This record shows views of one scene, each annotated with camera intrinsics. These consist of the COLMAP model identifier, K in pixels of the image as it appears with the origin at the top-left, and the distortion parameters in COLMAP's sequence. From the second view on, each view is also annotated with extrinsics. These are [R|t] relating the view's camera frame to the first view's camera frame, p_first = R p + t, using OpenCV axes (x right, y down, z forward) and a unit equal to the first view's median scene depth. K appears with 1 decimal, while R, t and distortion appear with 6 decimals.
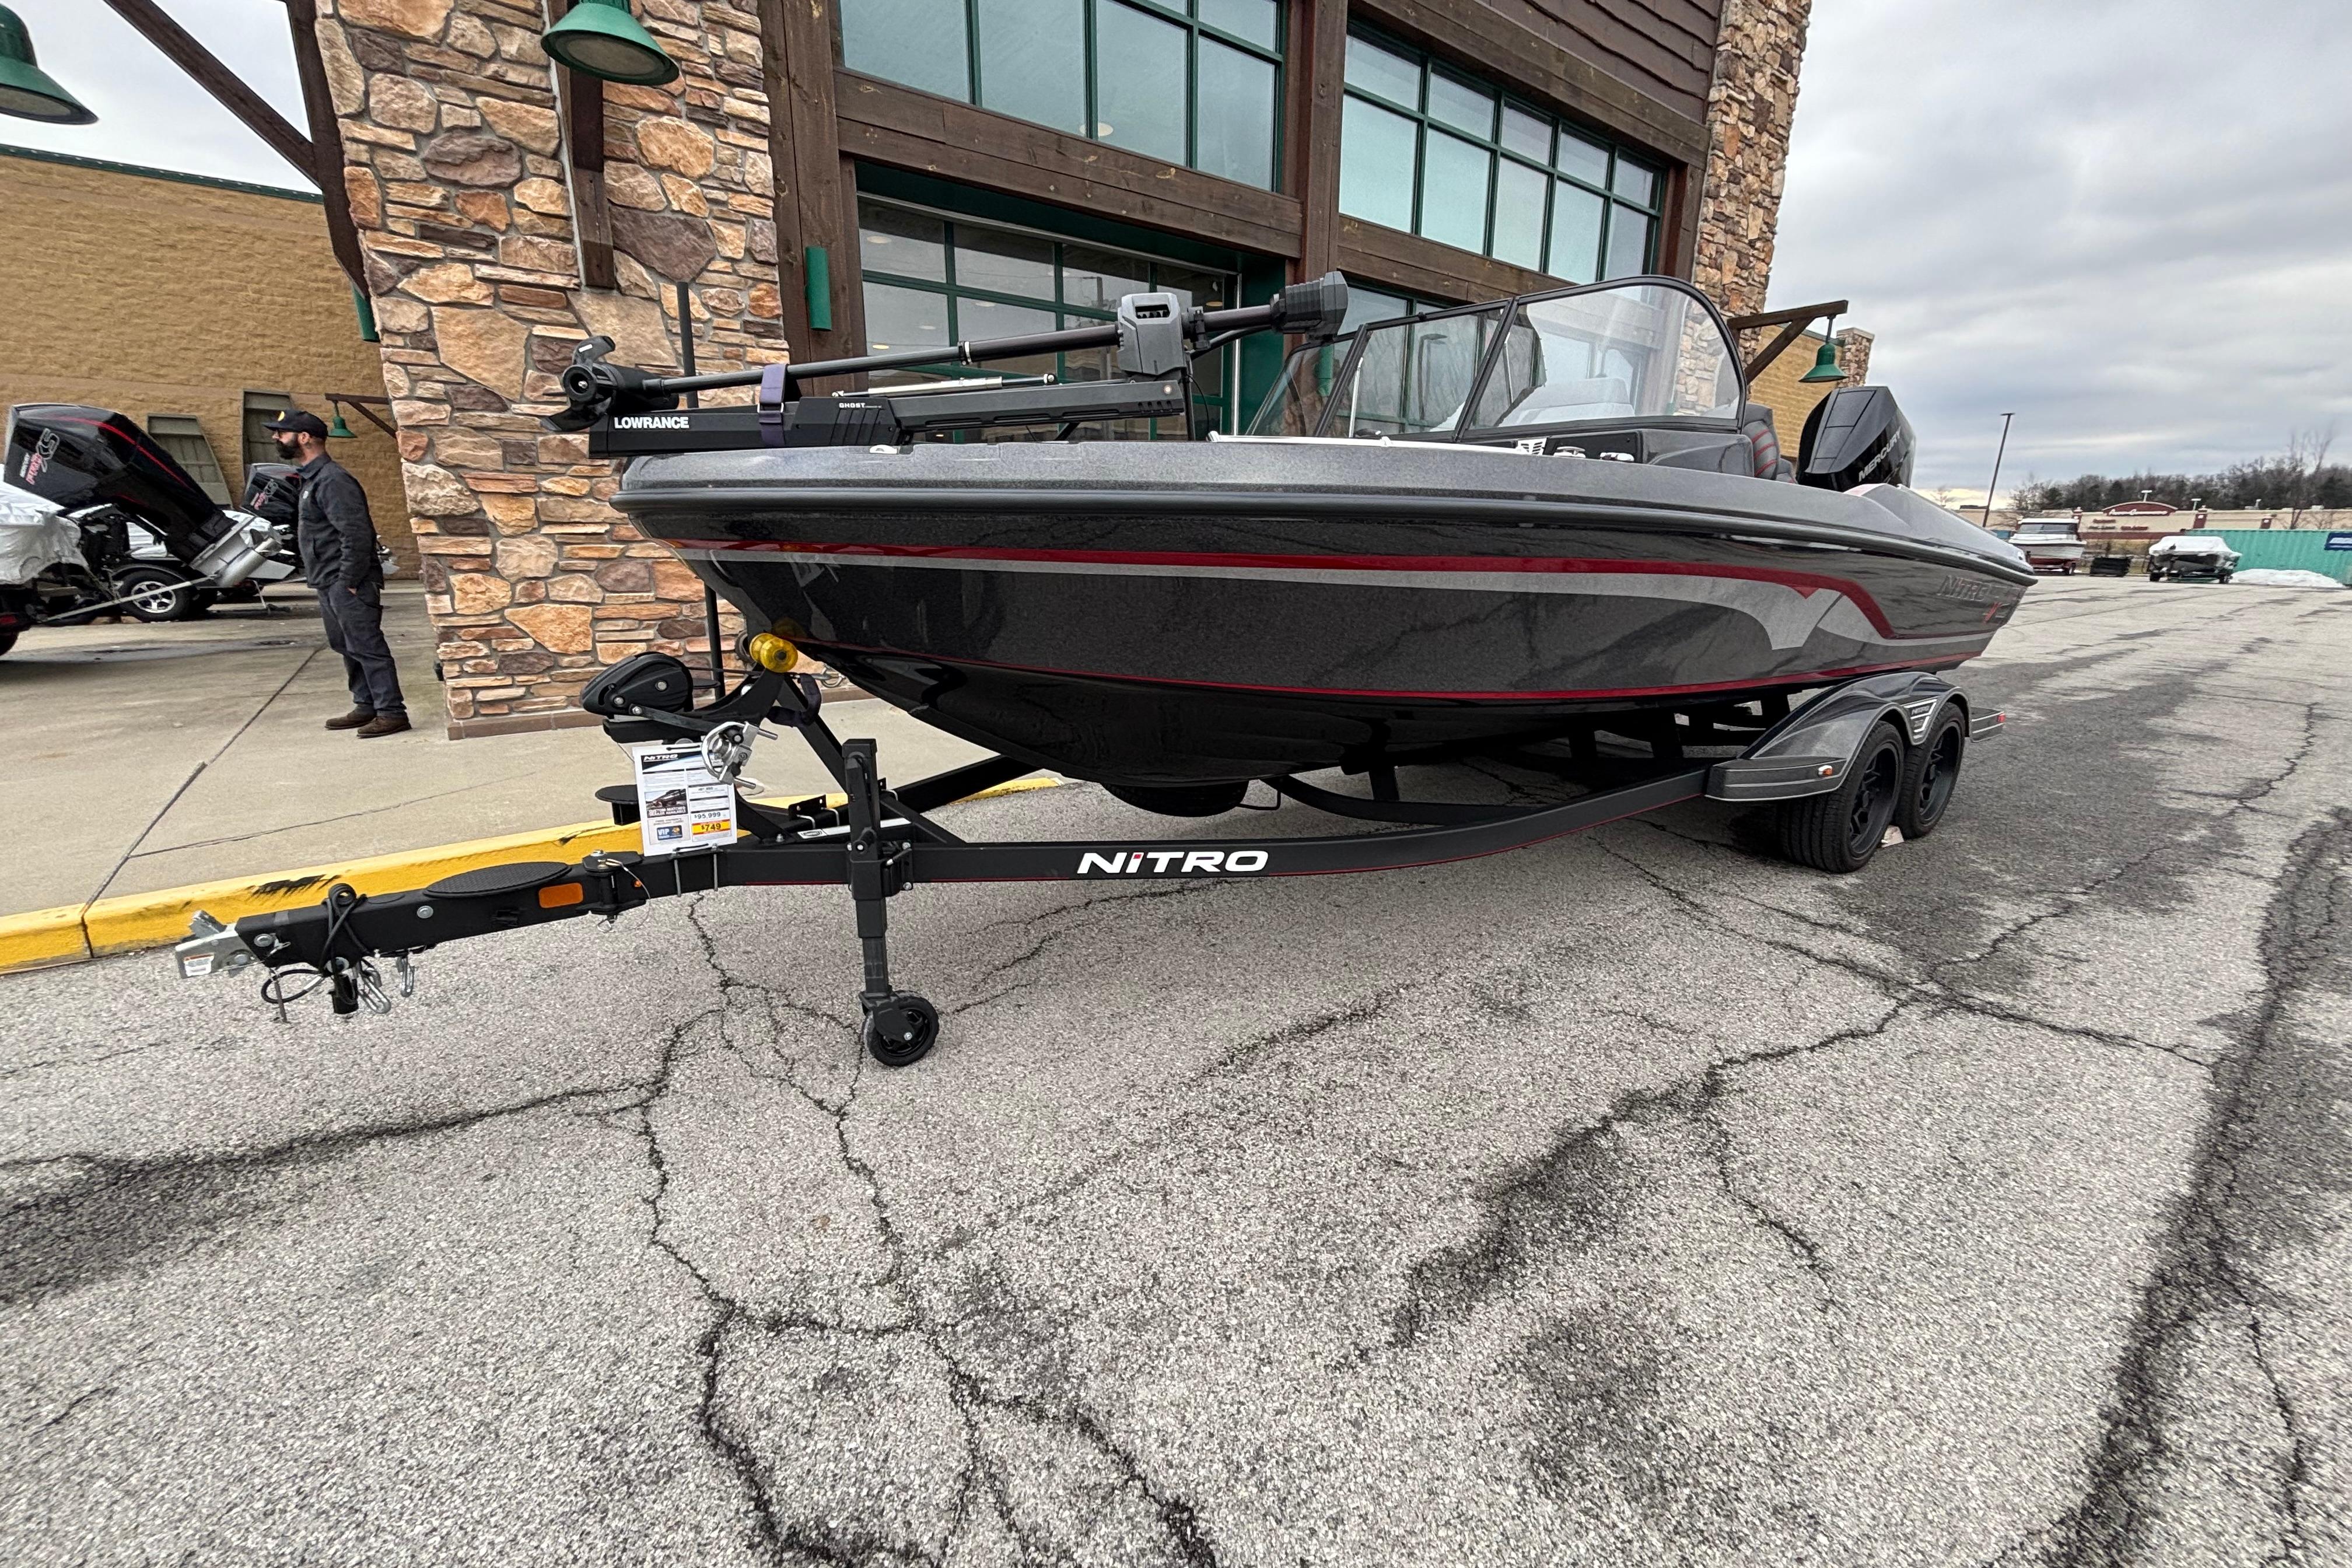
lens RADIAL K [[951.7, 0, 1176.2], [0, 951.7, 777.7], [0, 0, 1]] dist [-0.003970, 0.002460]
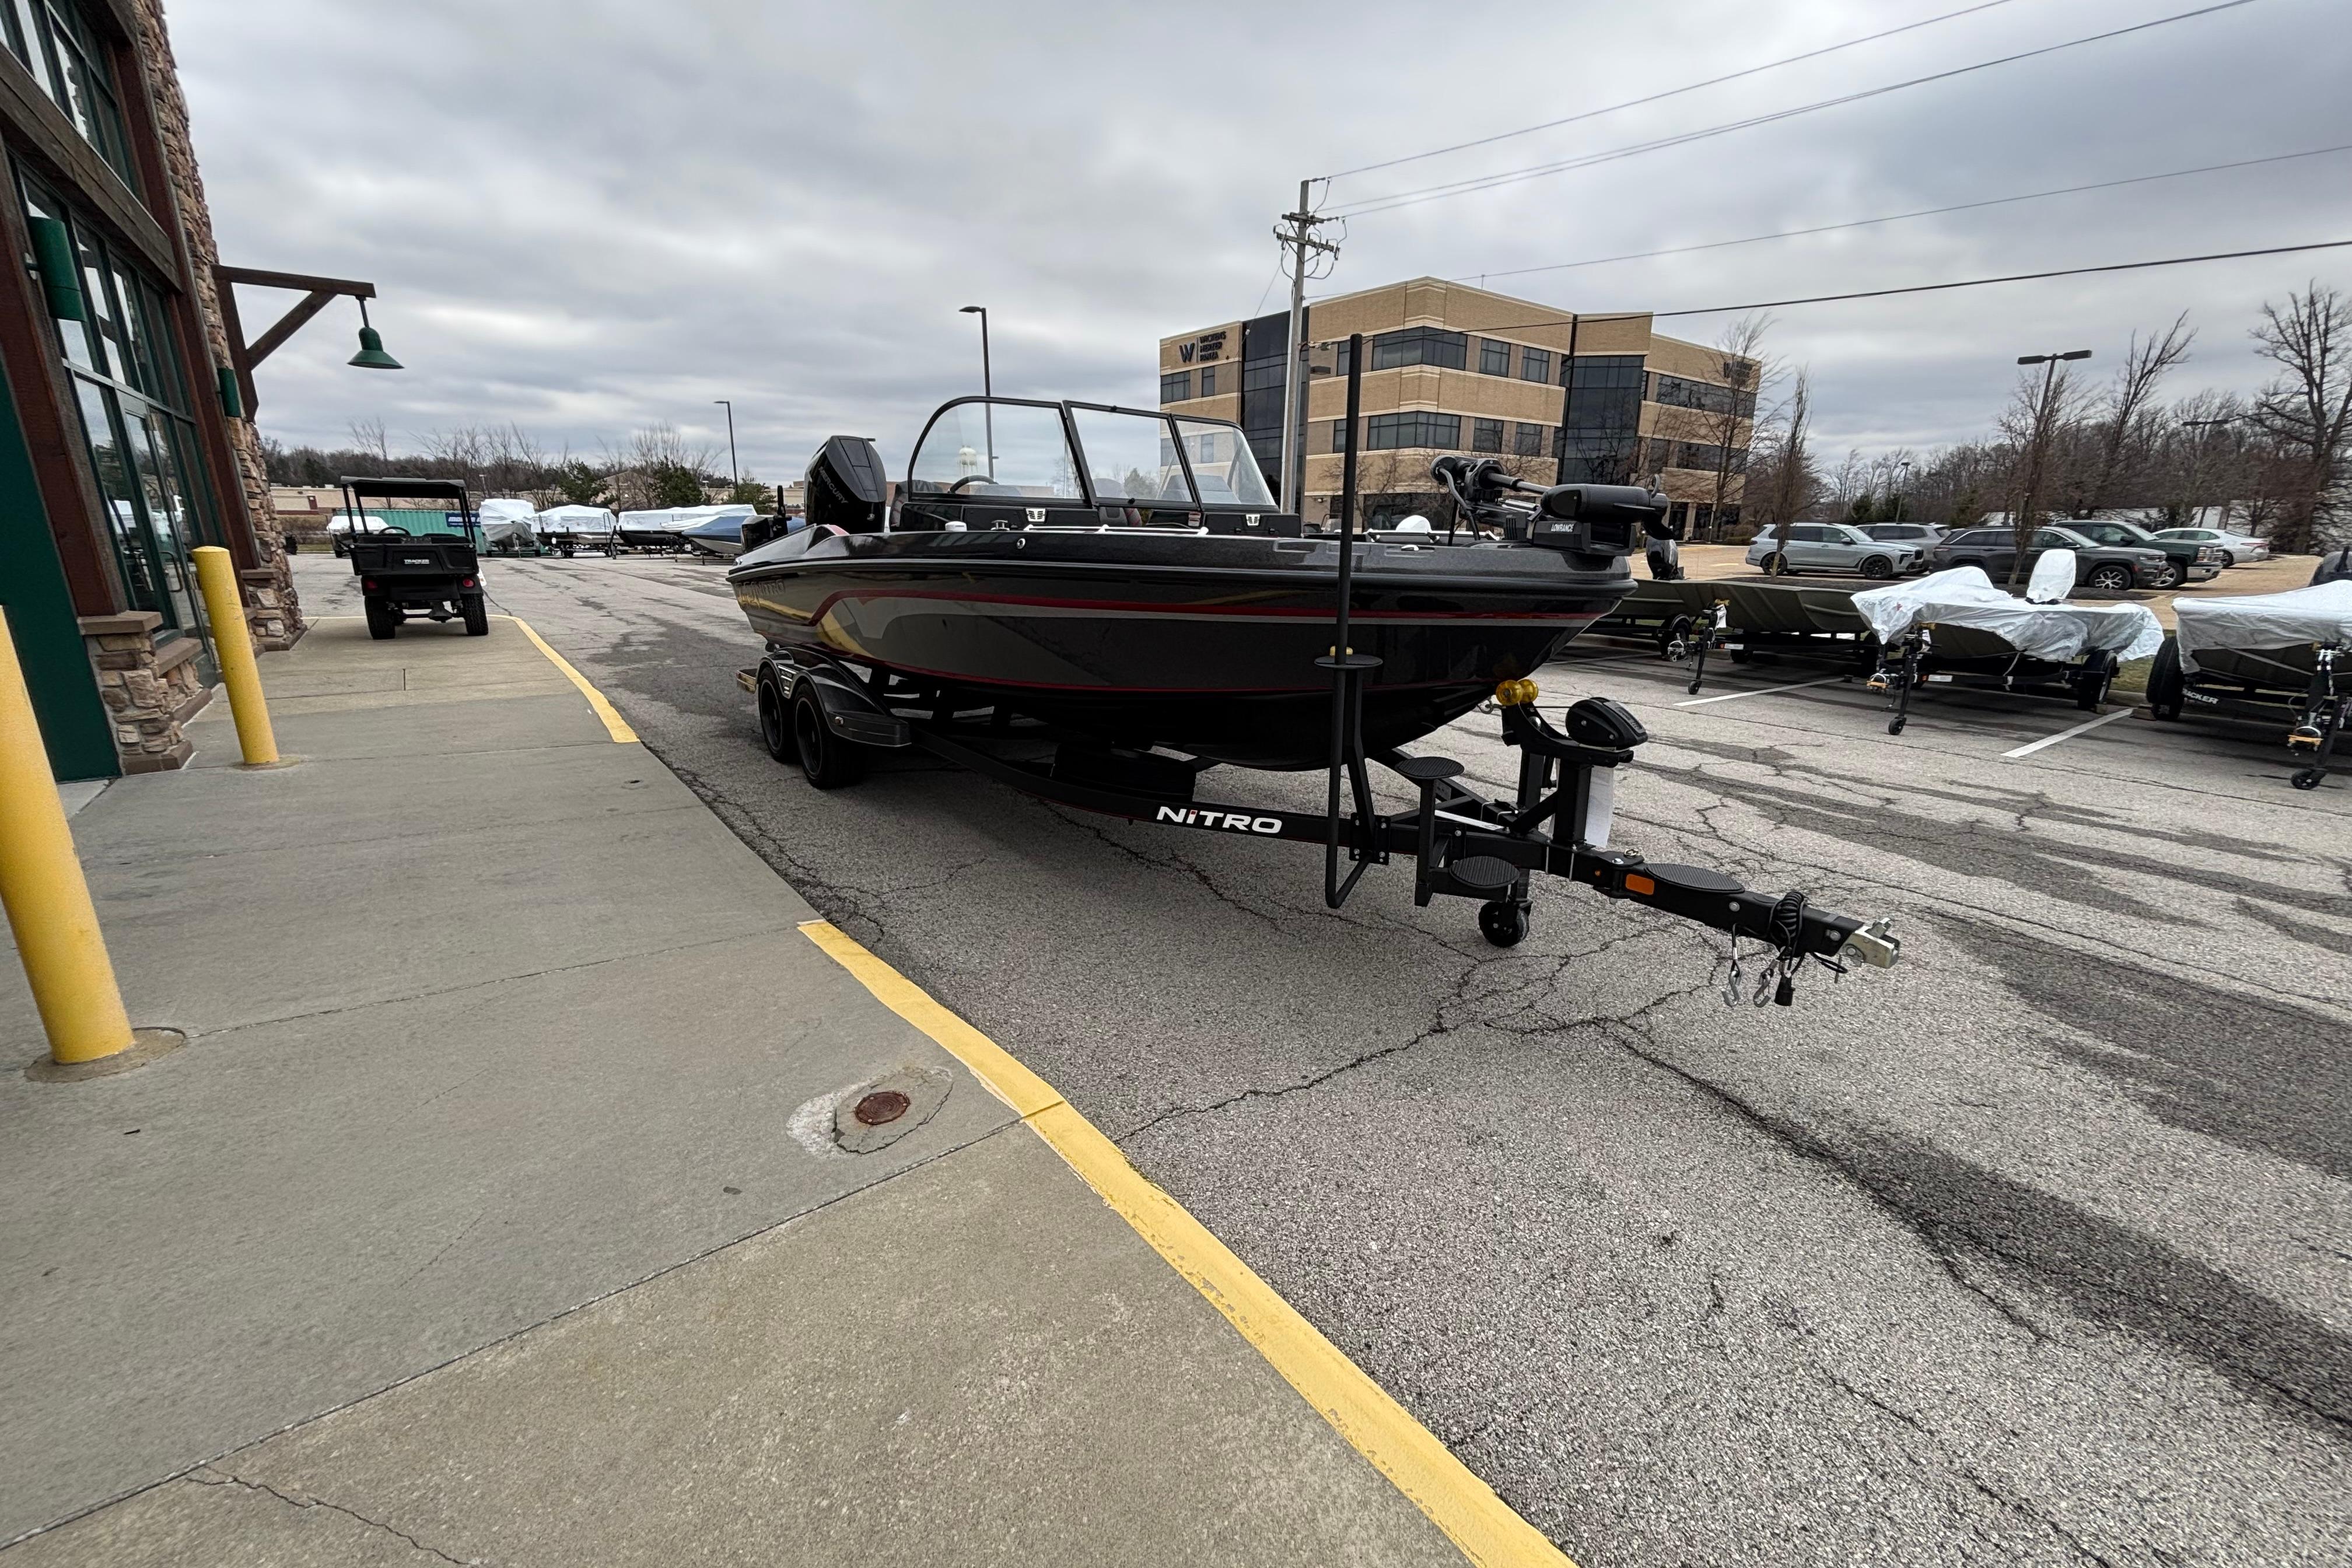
lens RADIAL K [[951.7, 0, 1173.6], [0, 951.7, 781.1], [0, 0, 1]] dist [-0.003970, 0.002460]
pose [[-0.008545, -0.271247, 0.962472, -0.926862], [0.241843, 0.933373, 0.265194, -0.259852], [-0.970278, 0.235033, 0.057623, 0.760911]]
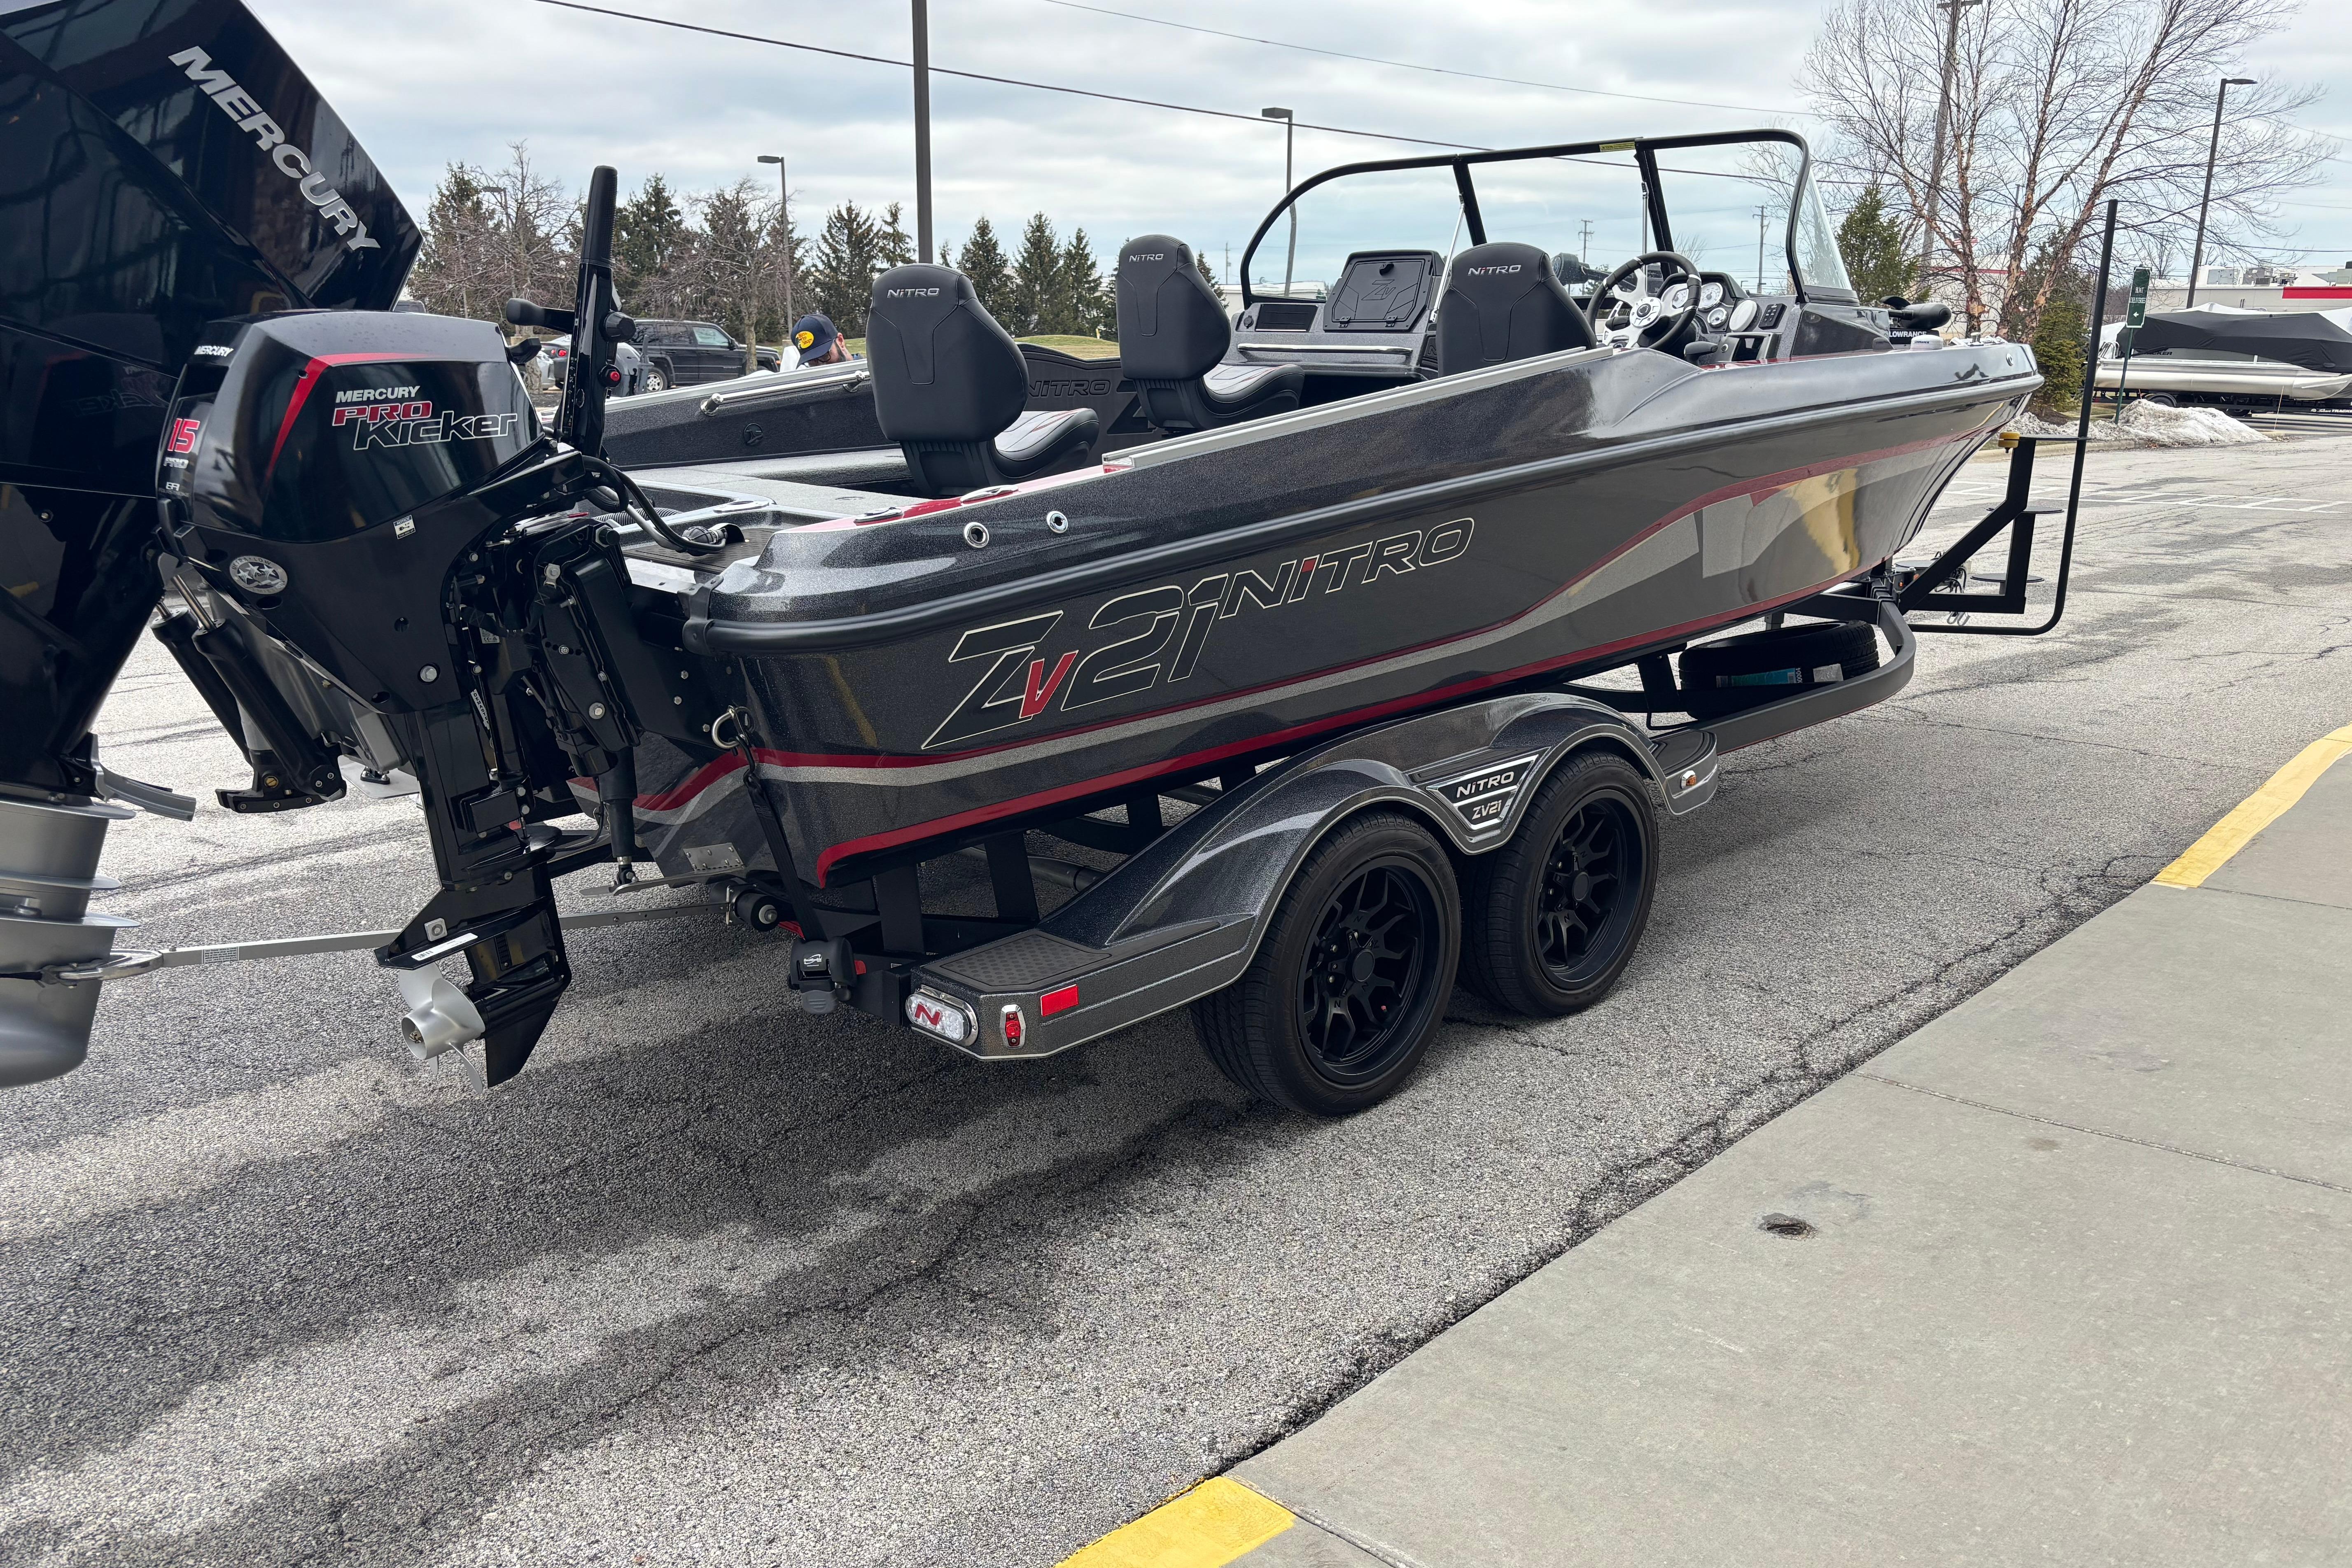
lens RADIAL K [[1774.3, 0, 1171.4], [0, 1774.3, 799.8], [0, 0, 1]] dist [0.036264, -0.039393]
pose [[-0.990578, 0.019715, -0.135520, 0.647823], [-0.049565, 0.870879, 0.488991, -0.579634], [0.127662, 0.491101, -0.861697, 2.037645]]
